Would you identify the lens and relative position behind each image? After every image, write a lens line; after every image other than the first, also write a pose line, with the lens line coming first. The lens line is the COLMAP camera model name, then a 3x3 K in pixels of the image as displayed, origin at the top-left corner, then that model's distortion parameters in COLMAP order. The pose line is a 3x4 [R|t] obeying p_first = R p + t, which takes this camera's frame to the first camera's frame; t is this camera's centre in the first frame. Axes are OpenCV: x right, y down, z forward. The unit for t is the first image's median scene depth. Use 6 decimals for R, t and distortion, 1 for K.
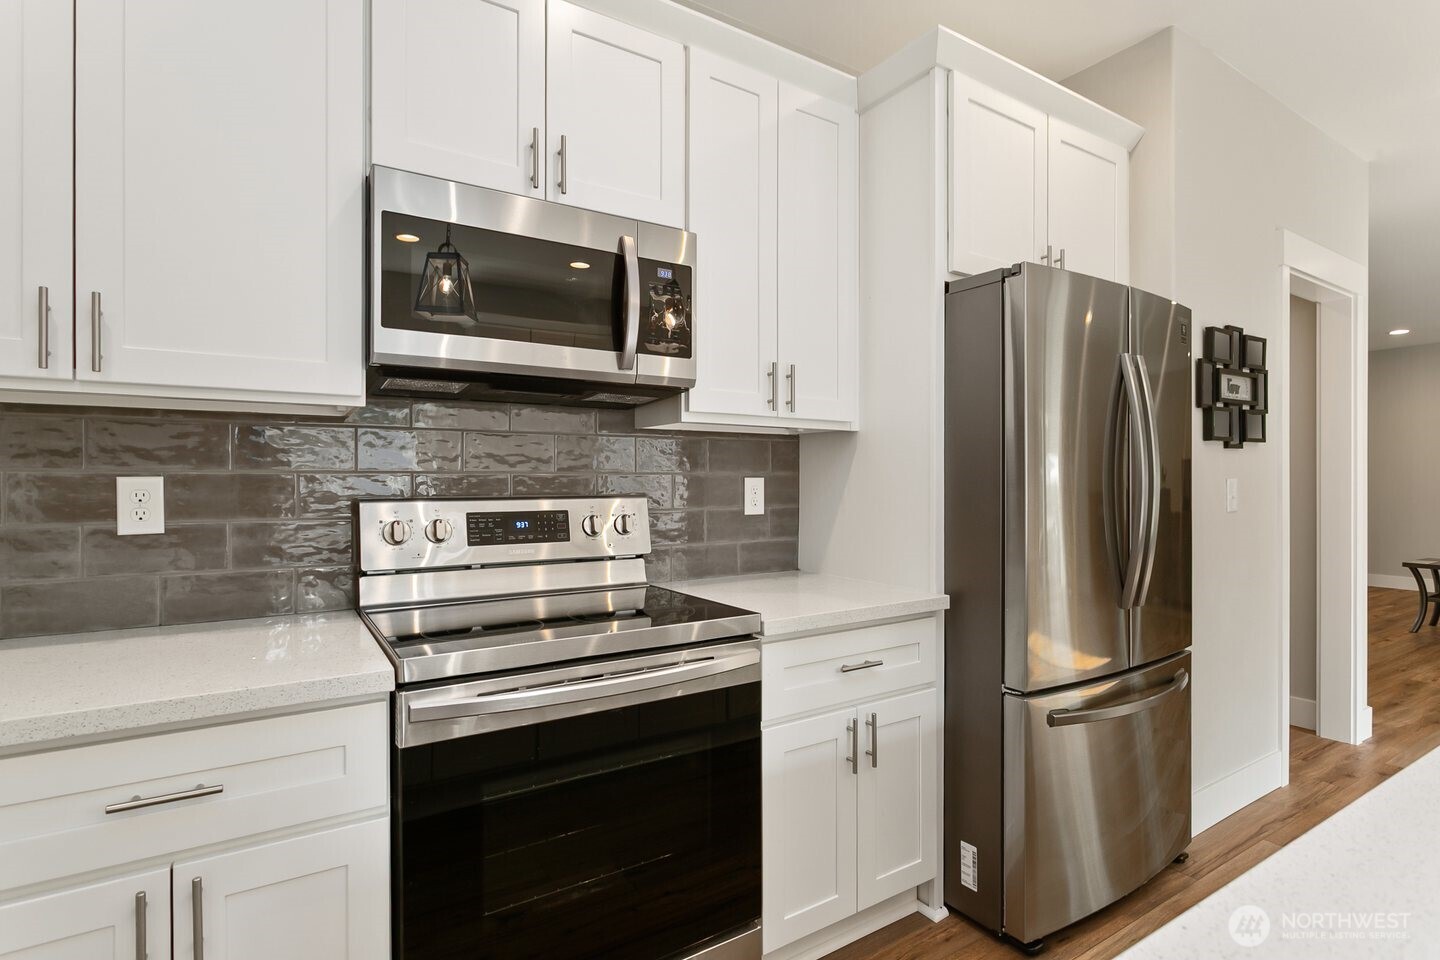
lens RADIAL K [[718.2, 0, 716.3], [0, 718.2, 474.1], [0, 0, 1]] dist [0.003300, 0.001478]
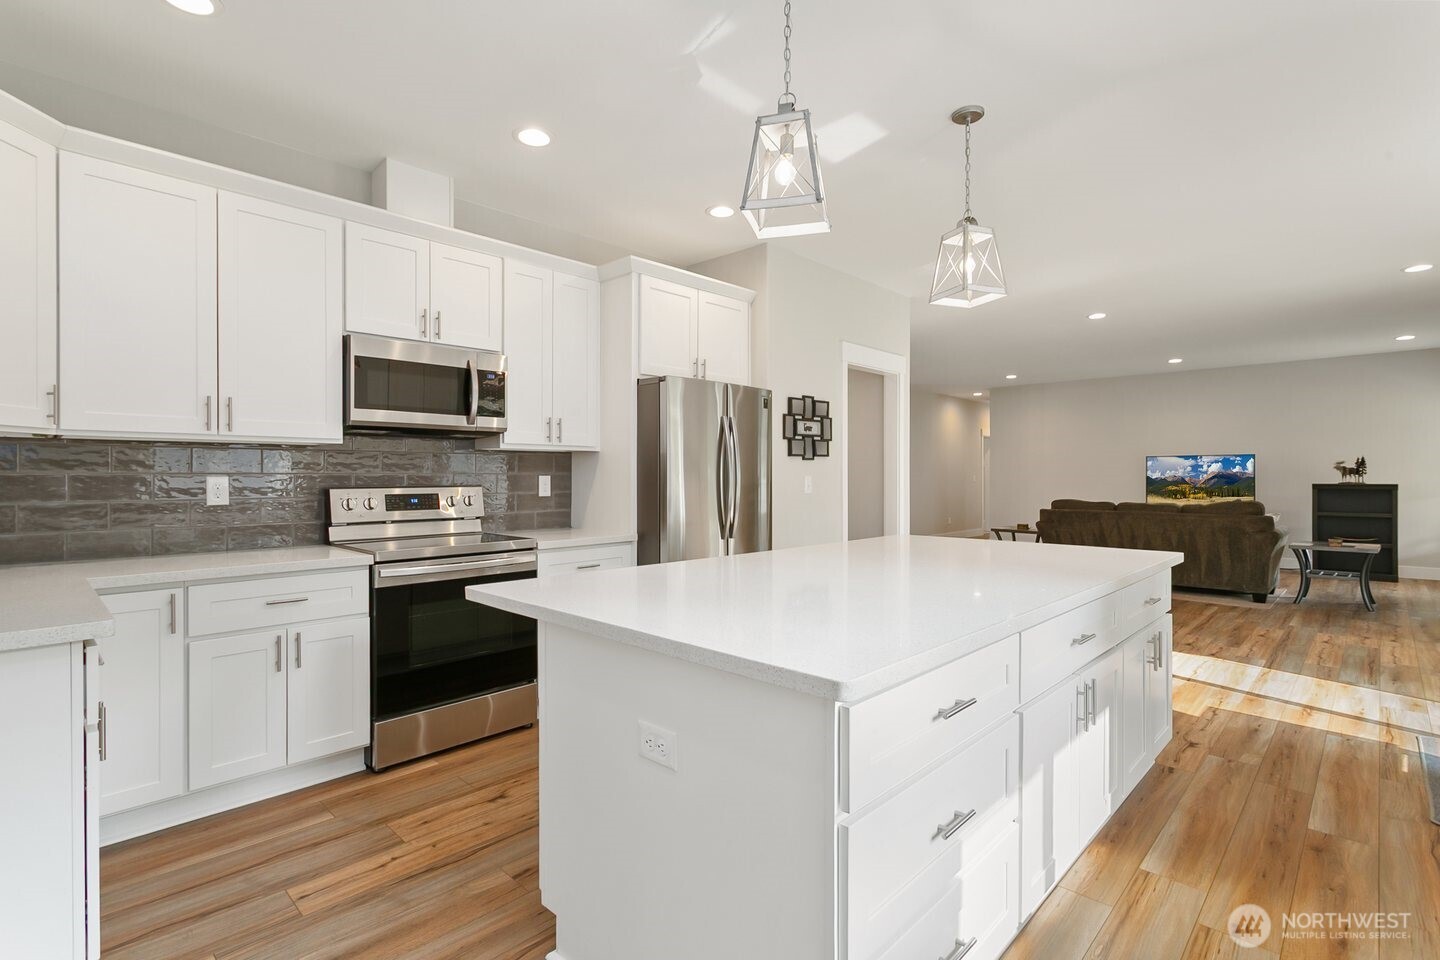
lens RADIAL K [[682.5, 0, 714.3], [0, 682.5, 474.7], [0, 0, 1]] dist [0.004089, 0.000948]
pose [[0.973623, 0.000397, 0.228162, 0.091354], [-0.002474, 0.999958, 0.008815, -0.016564], [-0.228149, -0.009147, 0.973583, -0.913887]]
